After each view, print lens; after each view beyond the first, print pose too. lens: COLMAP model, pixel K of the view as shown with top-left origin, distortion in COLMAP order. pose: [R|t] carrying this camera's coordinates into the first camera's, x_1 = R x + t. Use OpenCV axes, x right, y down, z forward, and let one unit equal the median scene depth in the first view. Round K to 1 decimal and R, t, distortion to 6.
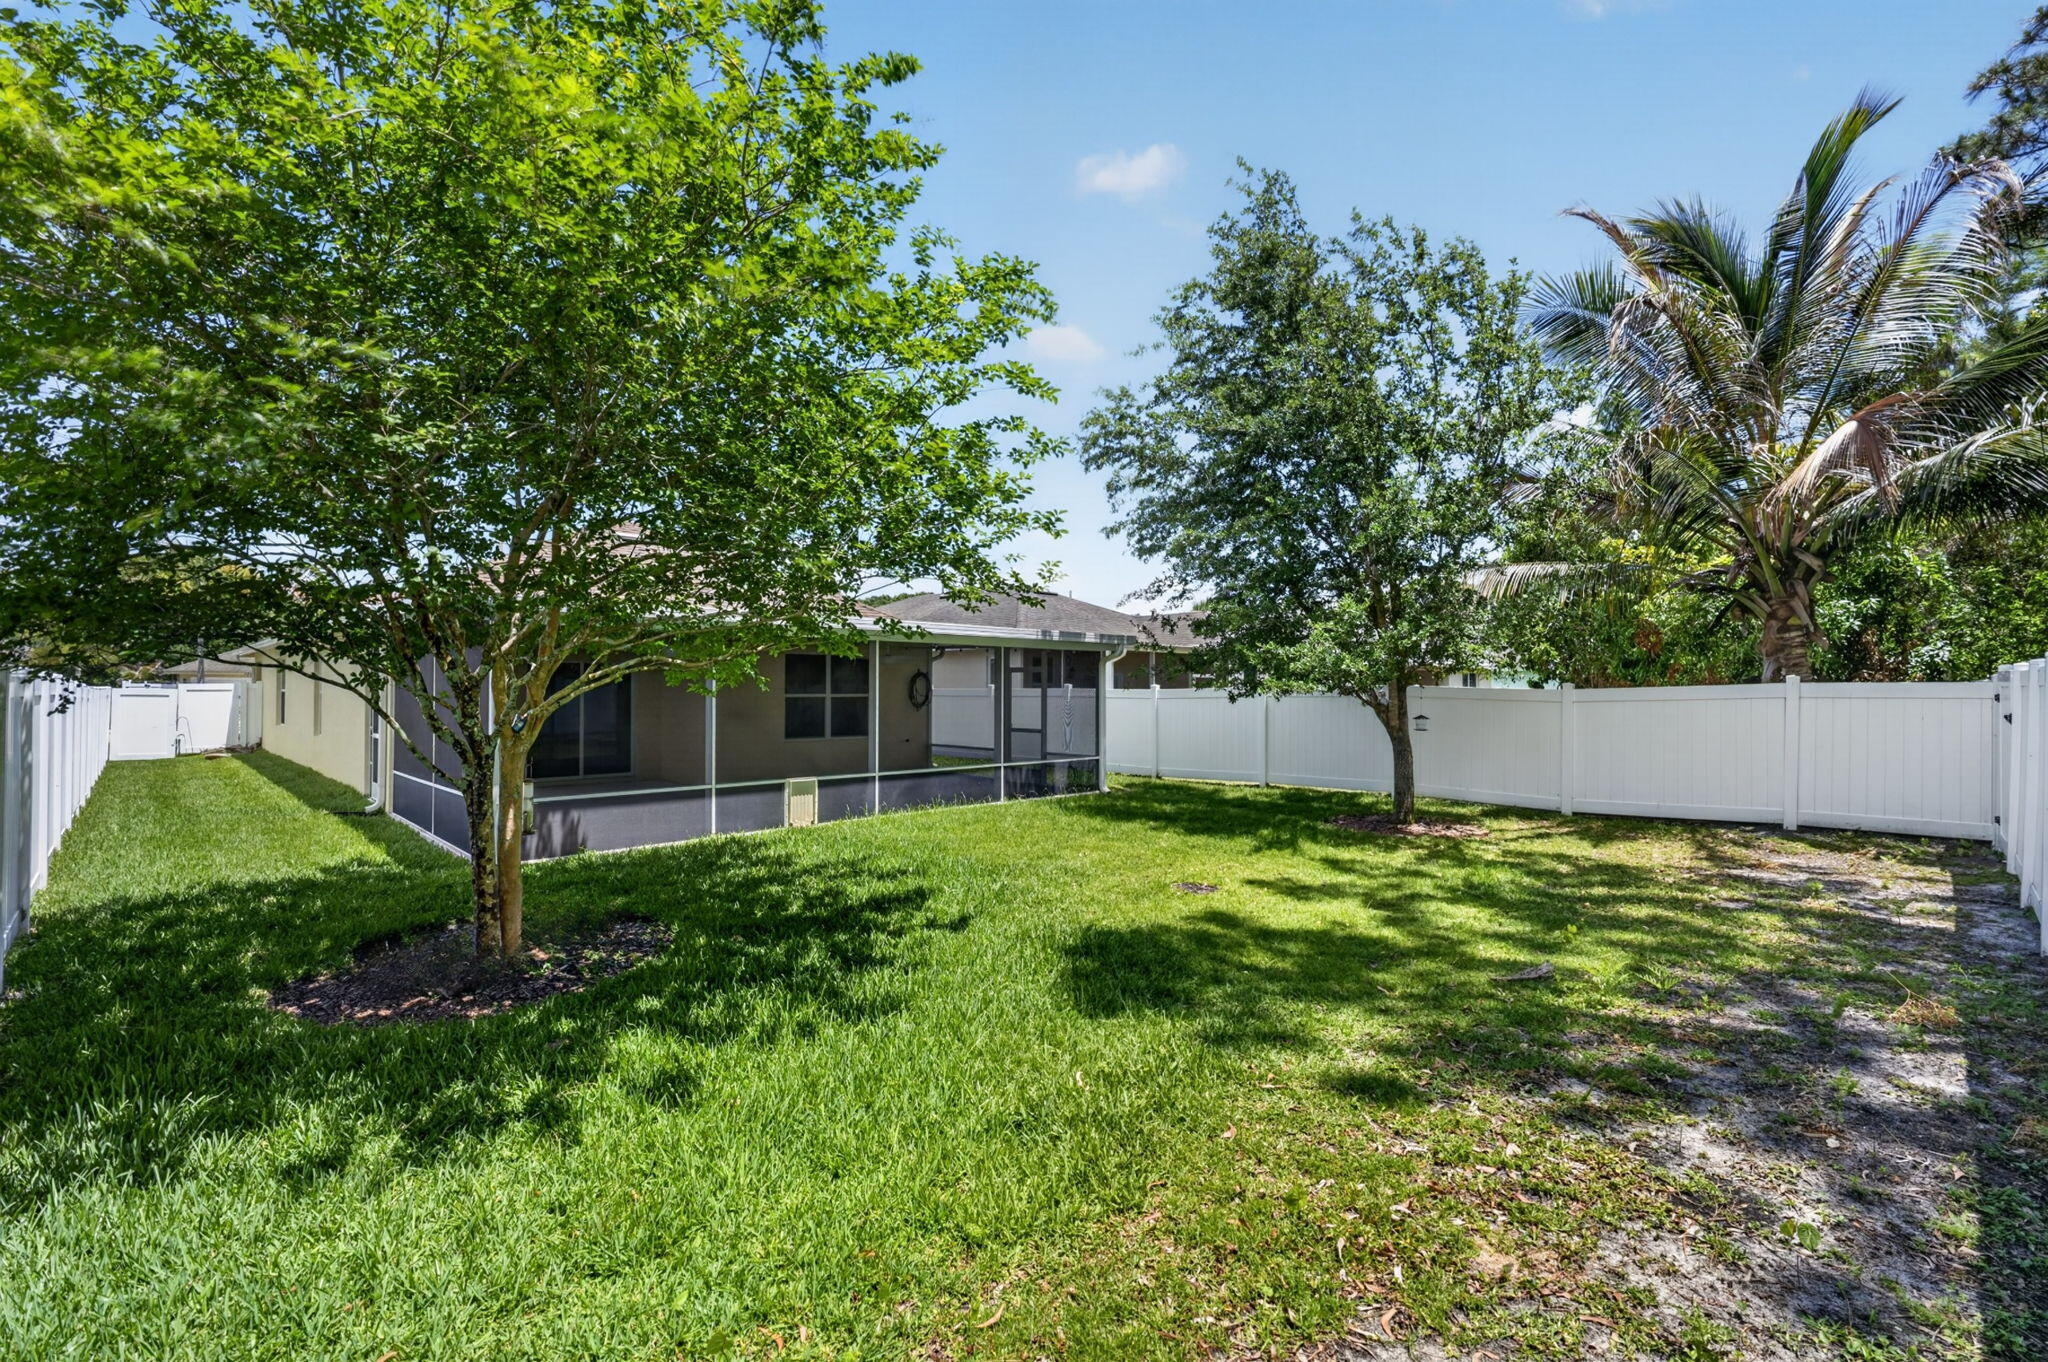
lens RADIAL K [[910.5, 0, 1017.7], [0, 910.5, 674.0], [0, 0, 1]] dist [-0.000467, 0.000406]
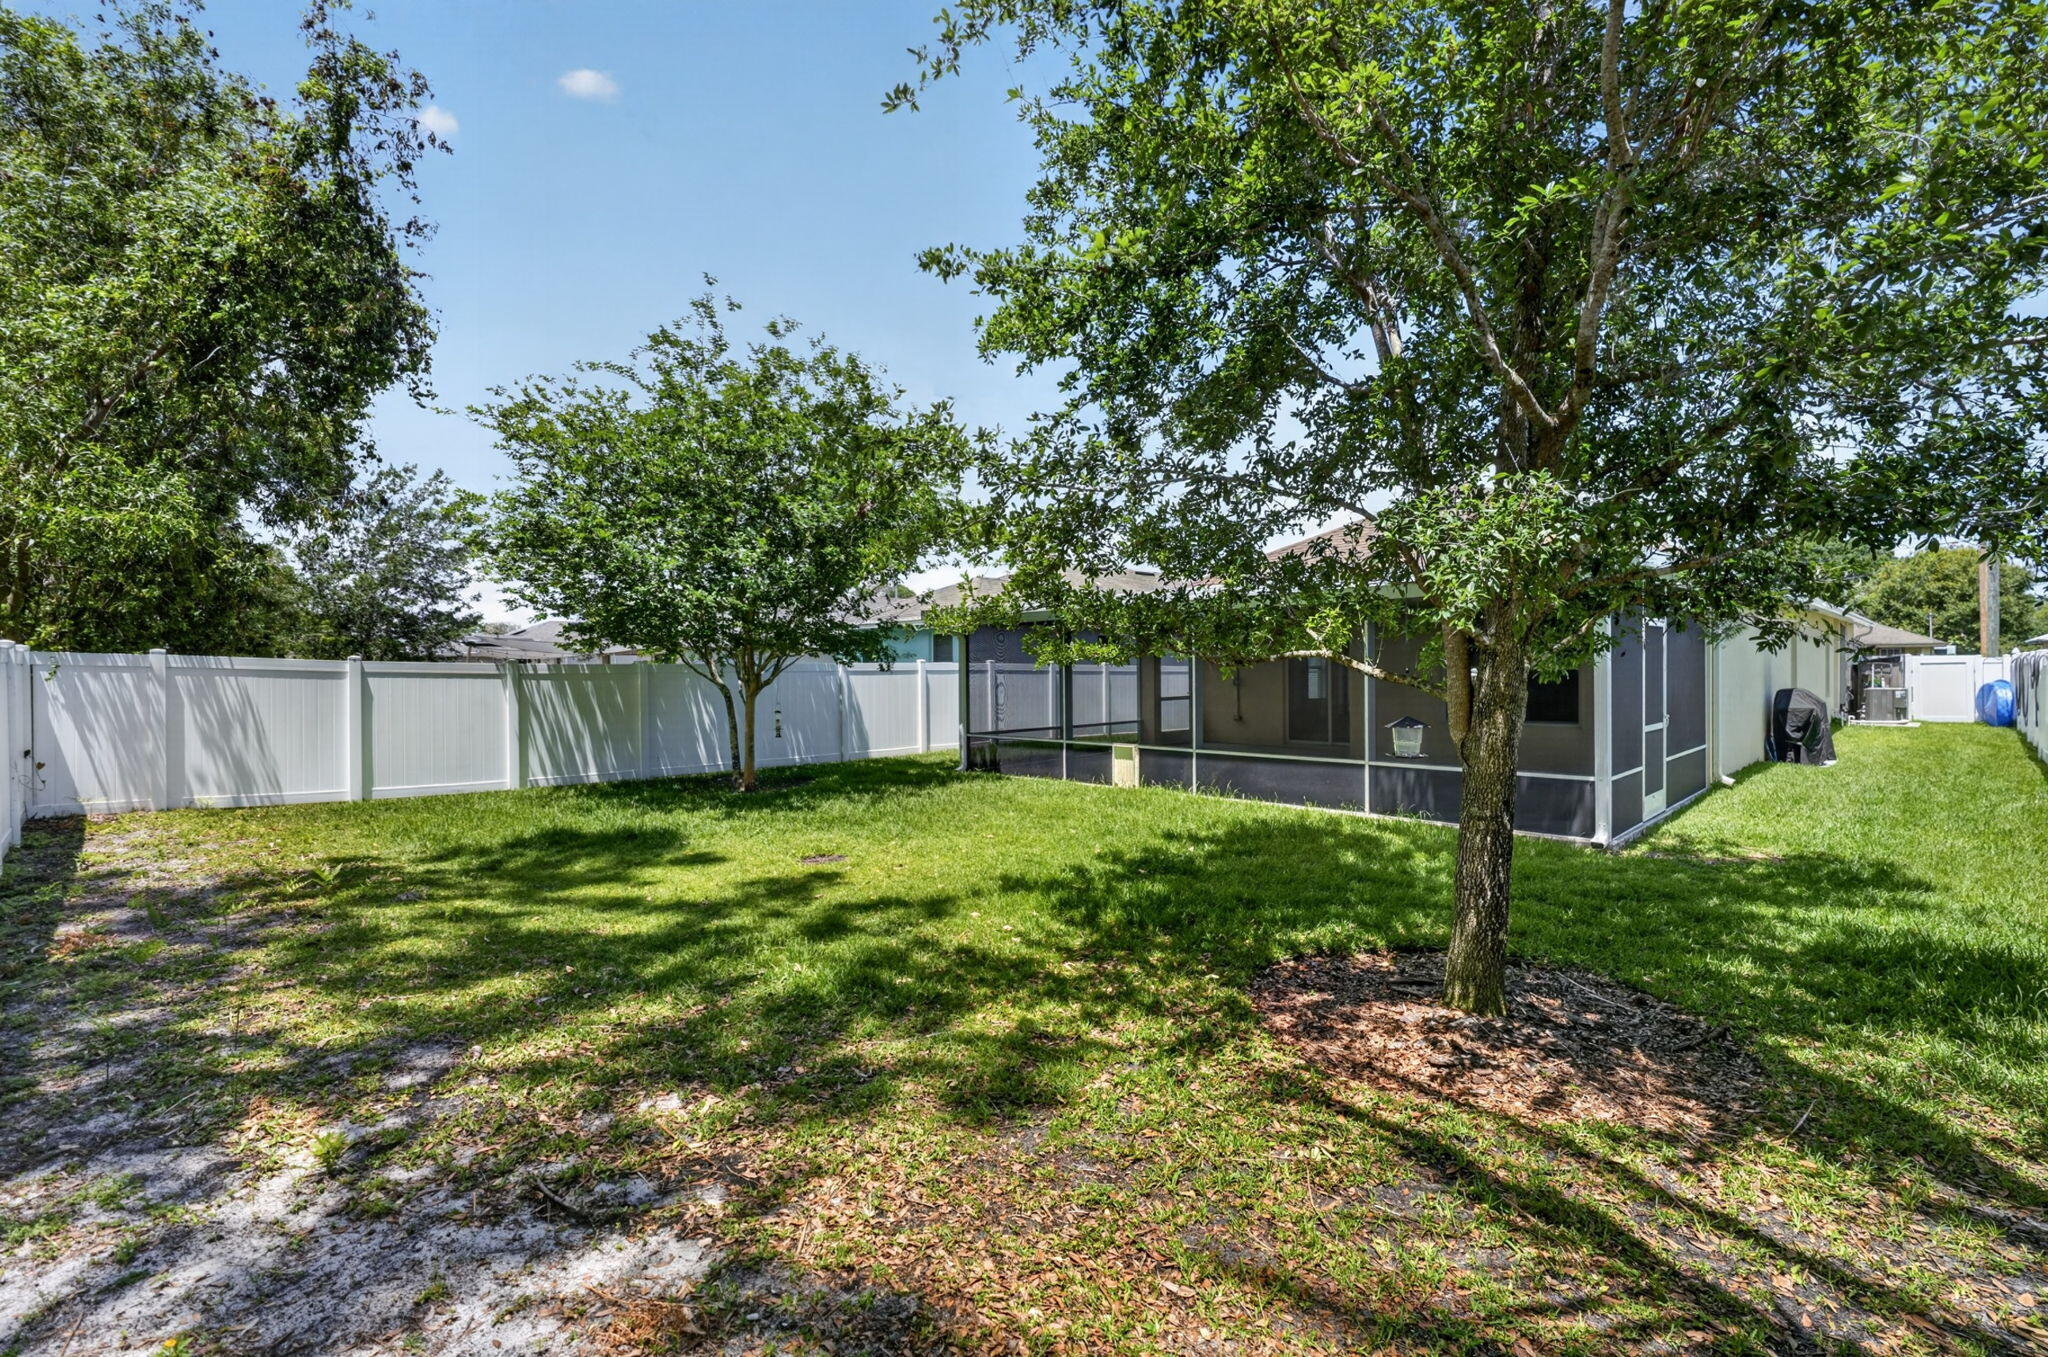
lens RADIAL K [[910.5, 0, 1017.7], [0, 910.5, 671.5], [0, 0, 1]] dist [-0.000467, 0.000406]
pose [[-0.014352, 0.009182, -0.999855, 1.063147], [0.034617, 0.999363, 0.008681, 0.013939], [0.999298, -0.034487, -0.014660, 1.074722]]
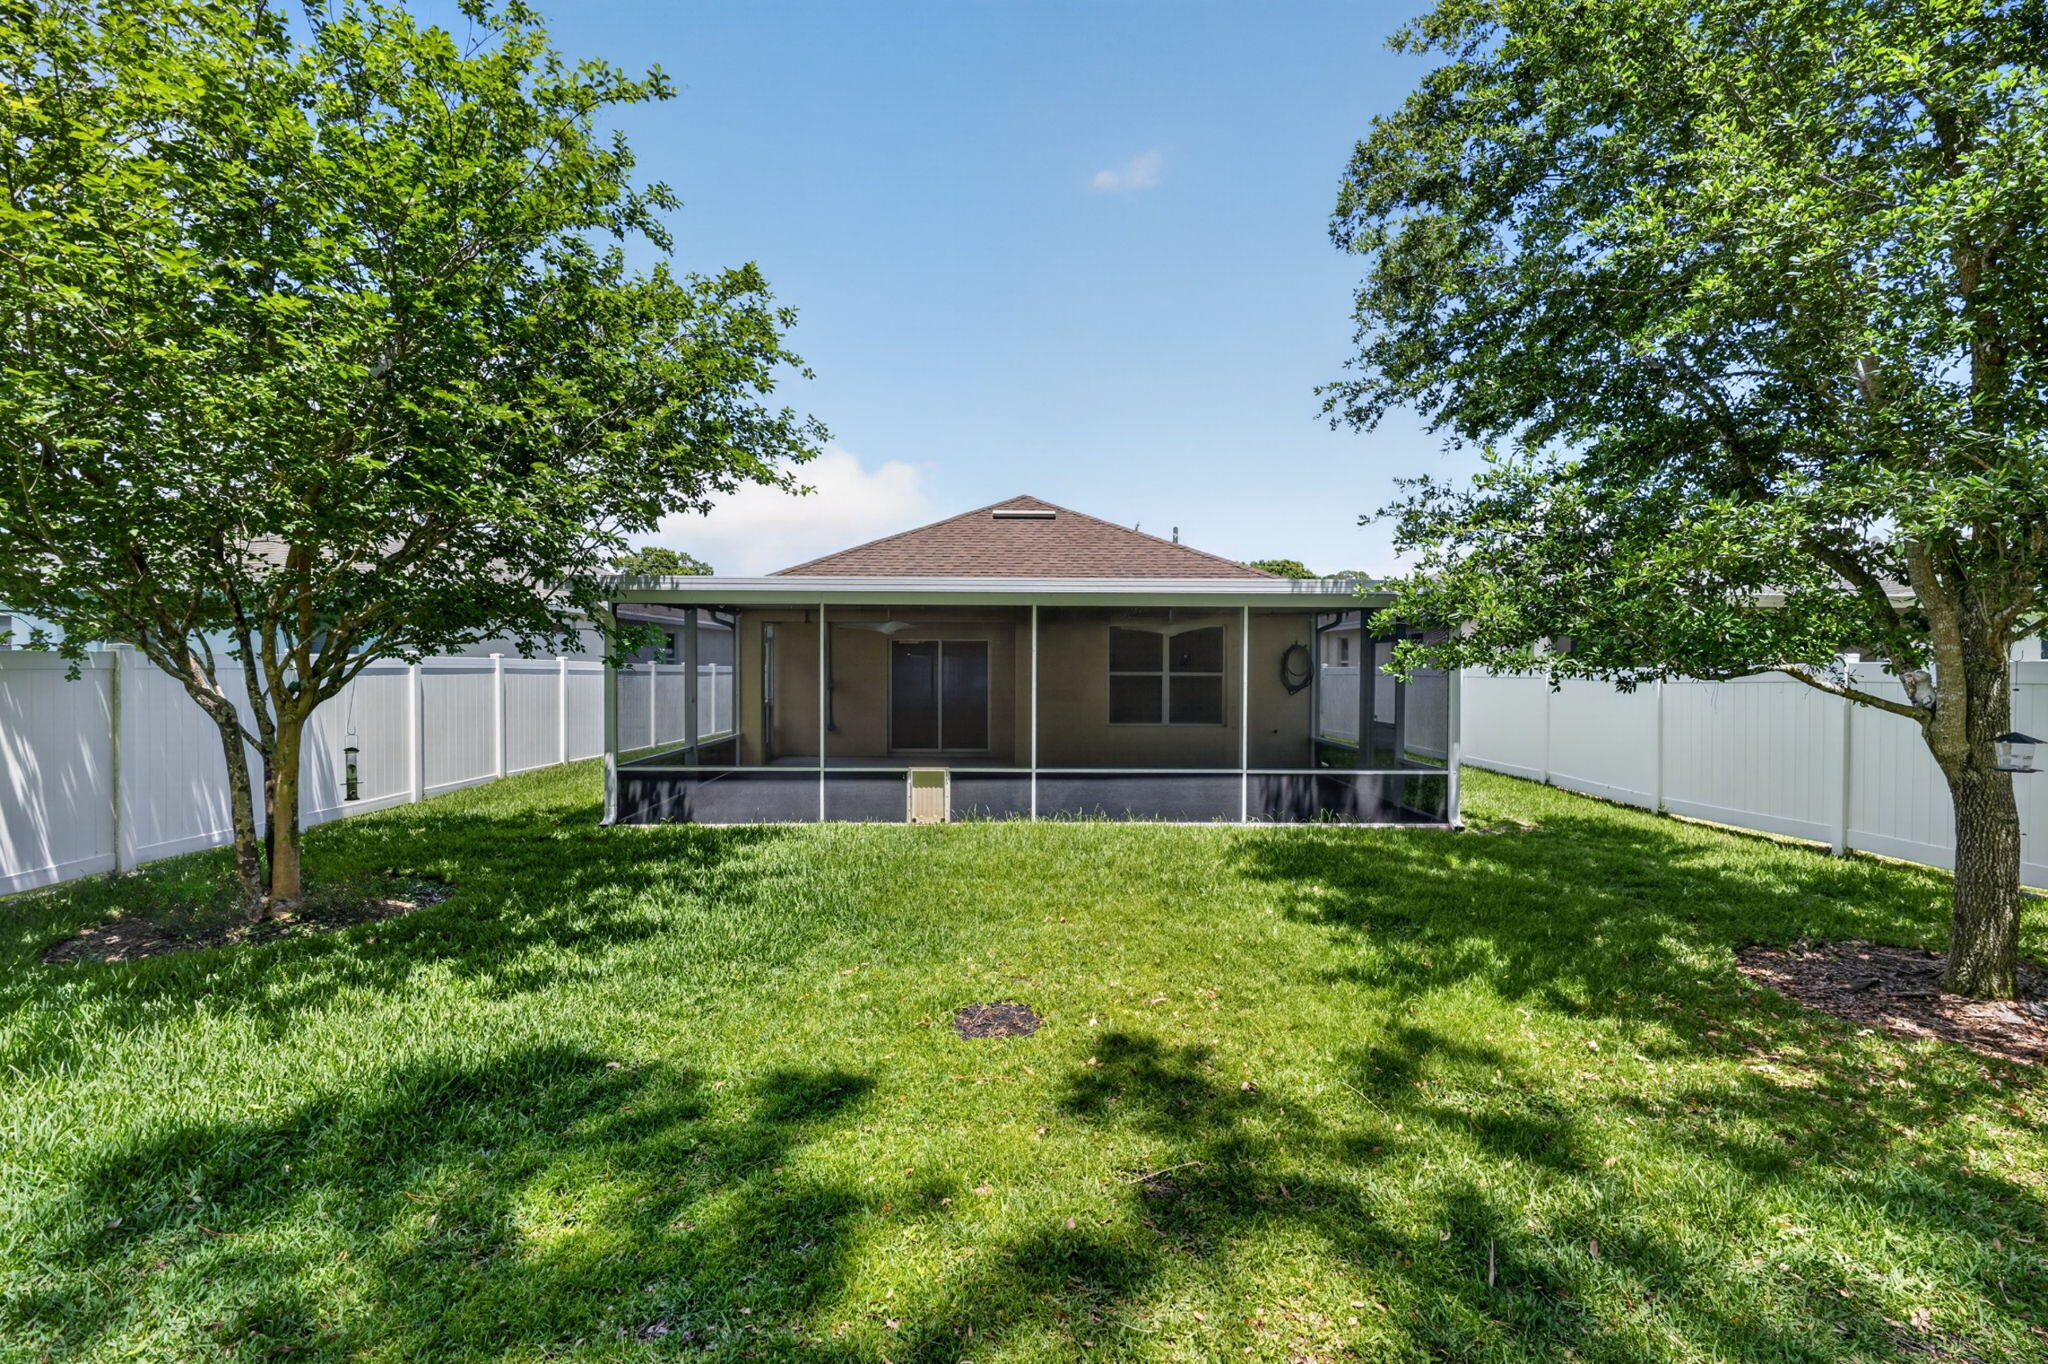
lens RADIAL K [[910.5, 0, 1017.7], [0, 910.5, 675.0], [0, 0, 1]] dist [-0.000467, 0.000406]
pose [[0.727169, 0.012990, -0.686335, 0.503851], [0.006370, 0.999650, 0.025670, 0.005603], [0.686429, -0.023038, 0.726832, 0.522388]]
